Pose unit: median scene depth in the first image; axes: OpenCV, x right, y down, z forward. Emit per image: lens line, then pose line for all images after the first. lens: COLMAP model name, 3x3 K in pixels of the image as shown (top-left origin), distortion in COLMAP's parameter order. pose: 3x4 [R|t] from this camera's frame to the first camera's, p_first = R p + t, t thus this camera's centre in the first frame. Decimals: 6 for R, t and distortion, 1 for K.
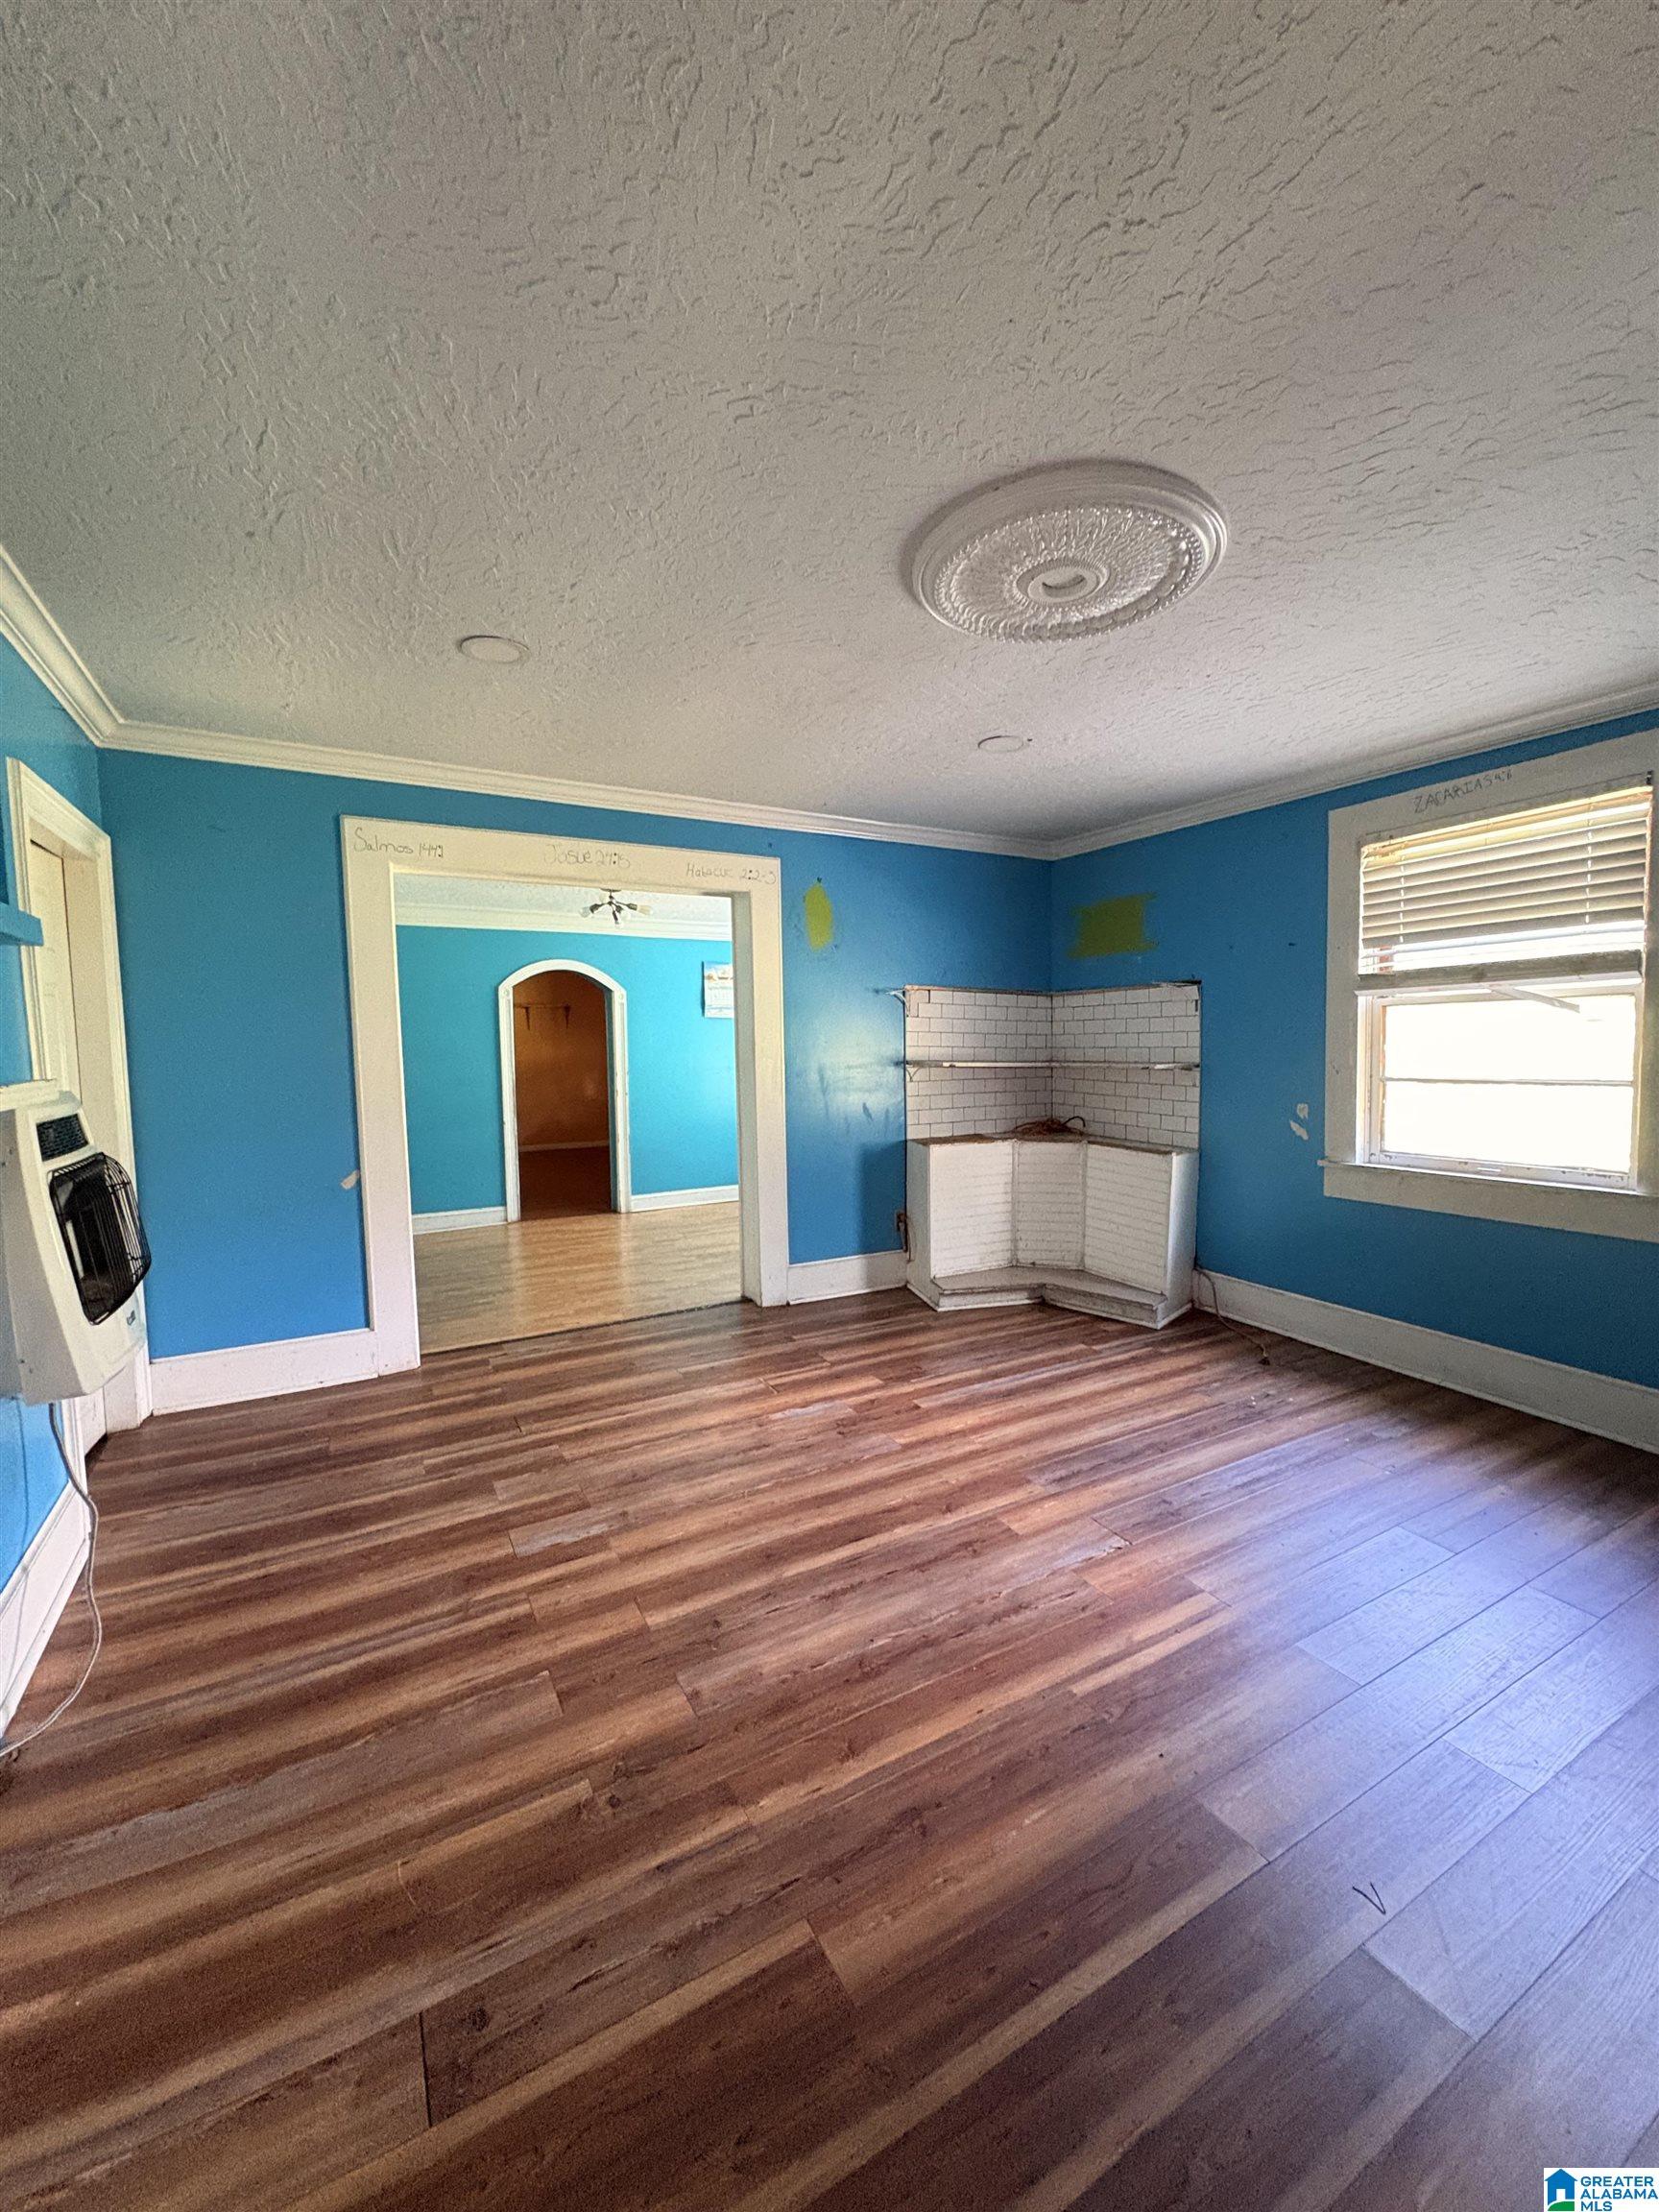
lens RADIAL K [[882.7, 0, 829.5], [0, 882.7, 1106.0], [0, 0, 1]] dist [0.000911, -0.000210]
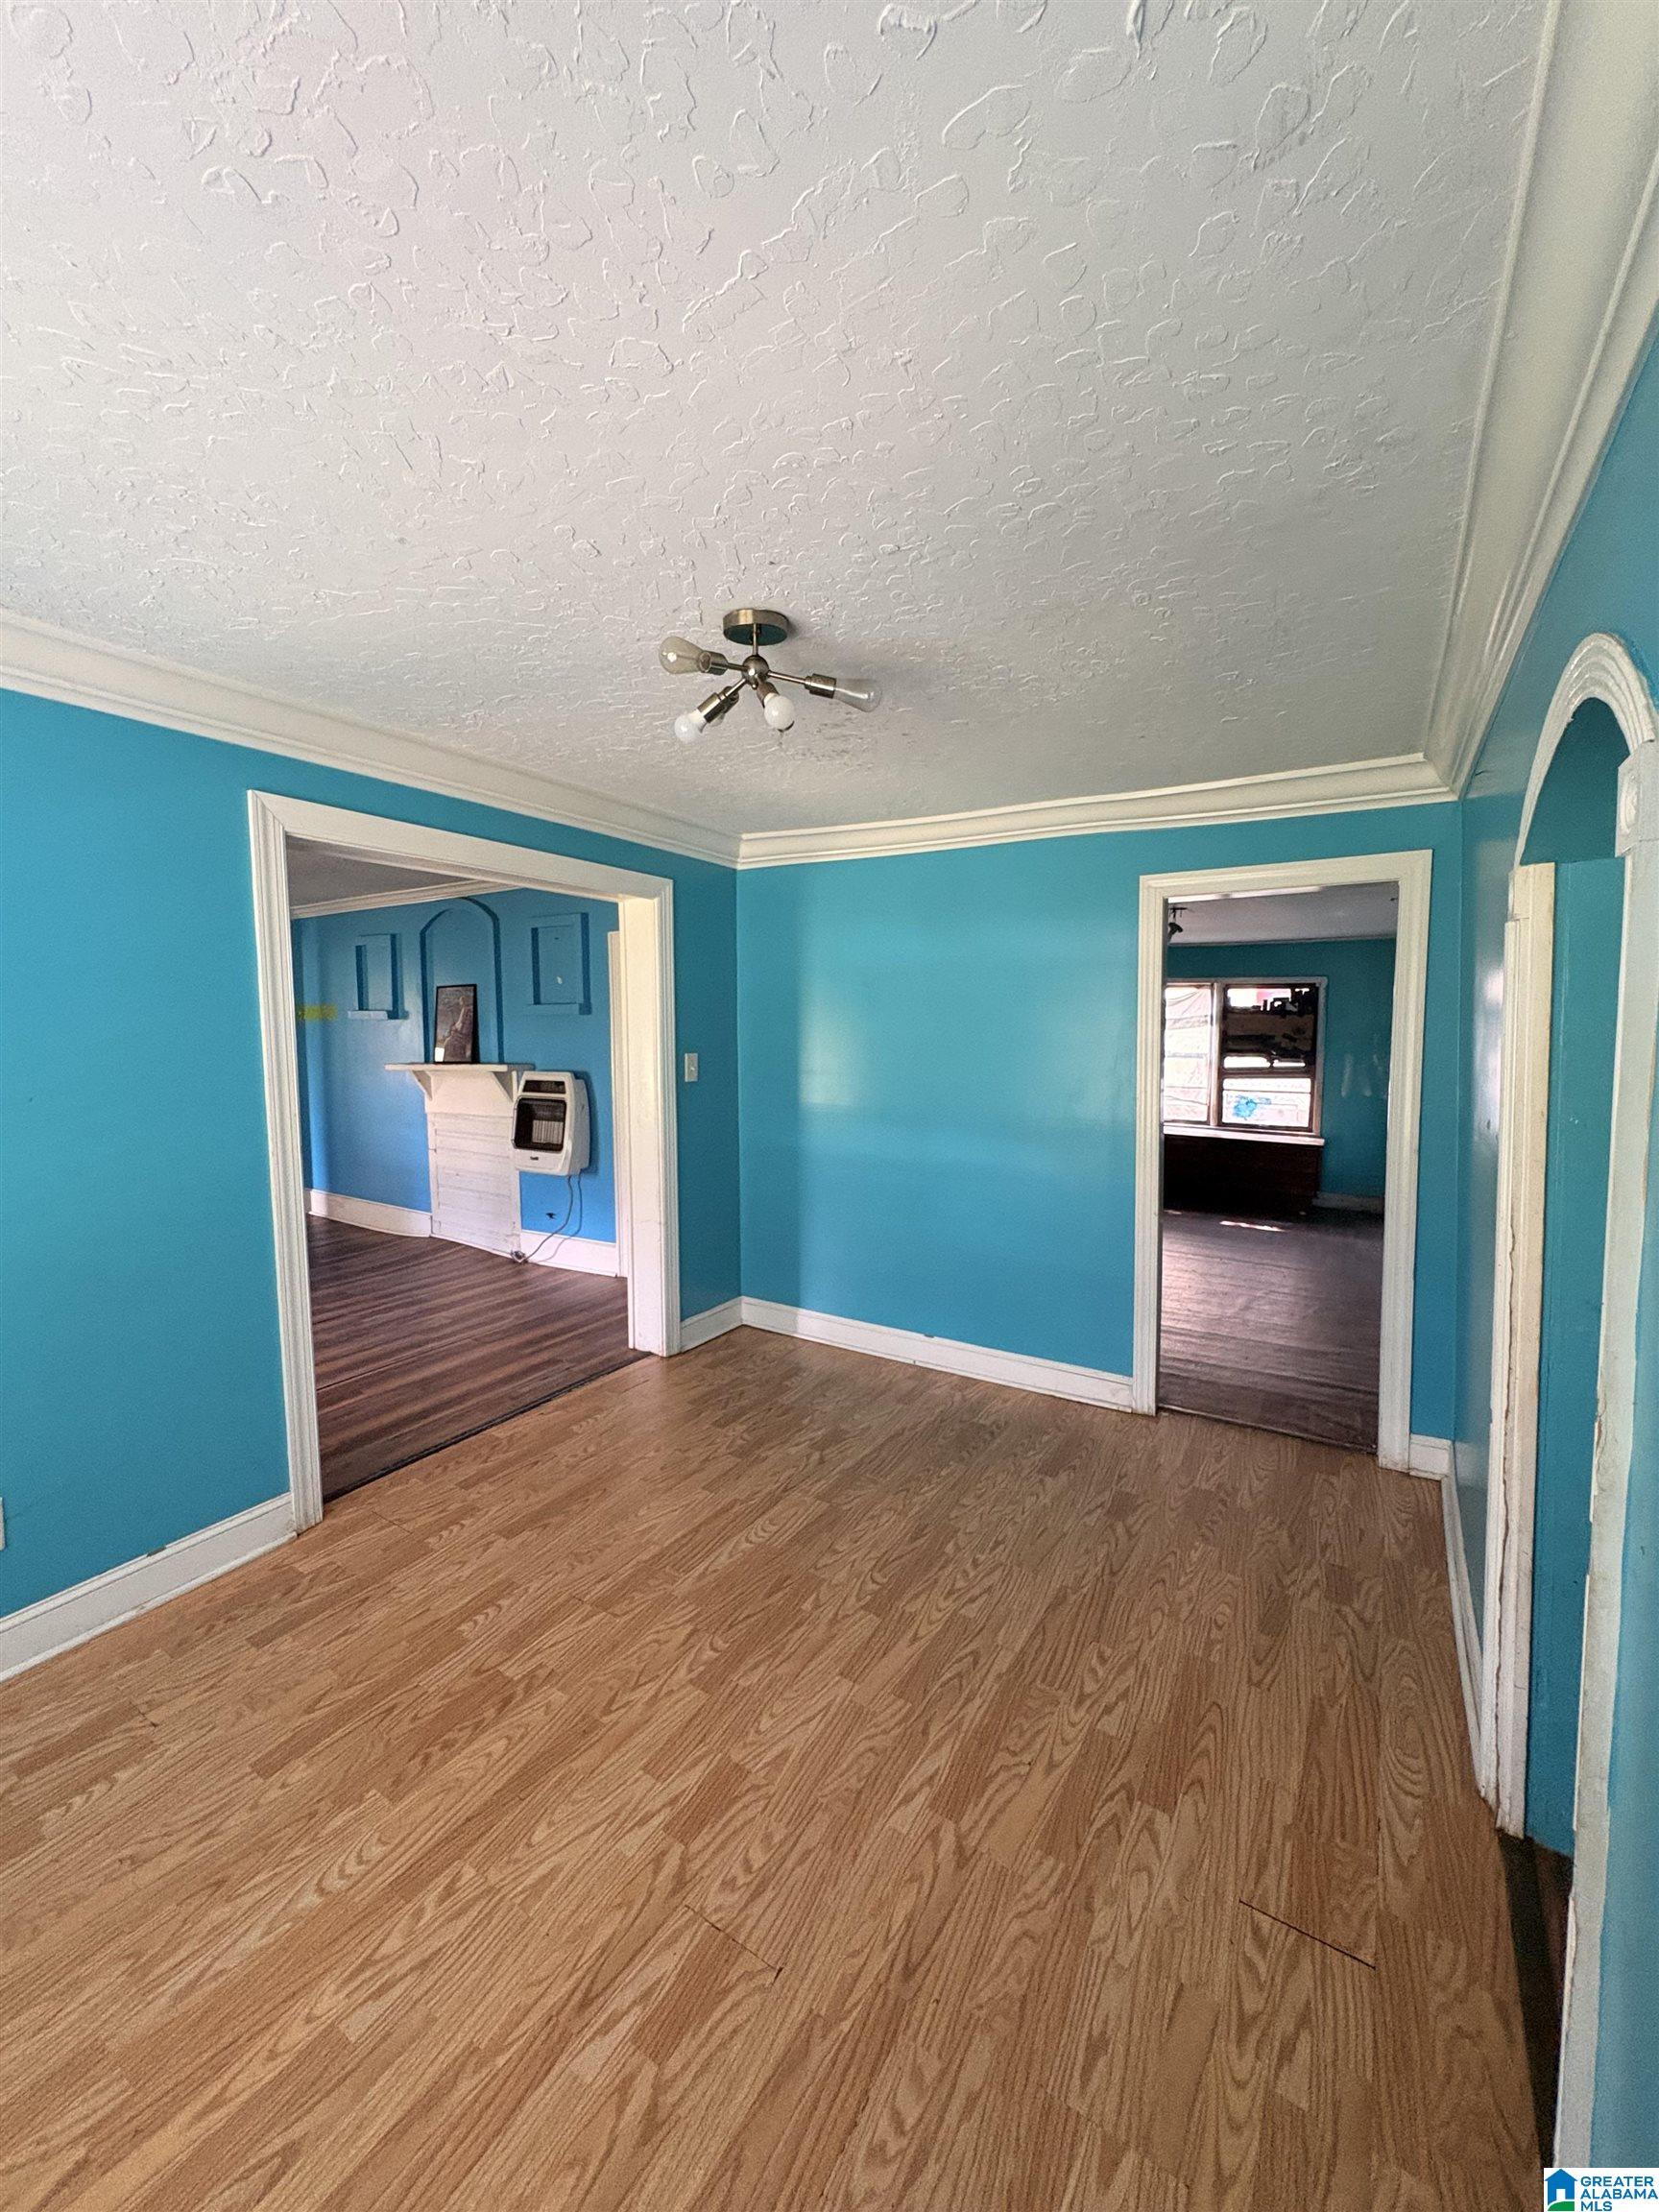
lens RADIAL K [[882.7, 0, 829.5], [0, 882.7, 1106.0], [0, 0, 1]] dist [0.000911, -0.000210]
pose [[-0.869803, 0.055596, -0.490257, -0.192291], [-0.023638, 0.987795, 0.153957, -0.249219], [0.492832, 0.145501, -0.857873, 2.635776]]
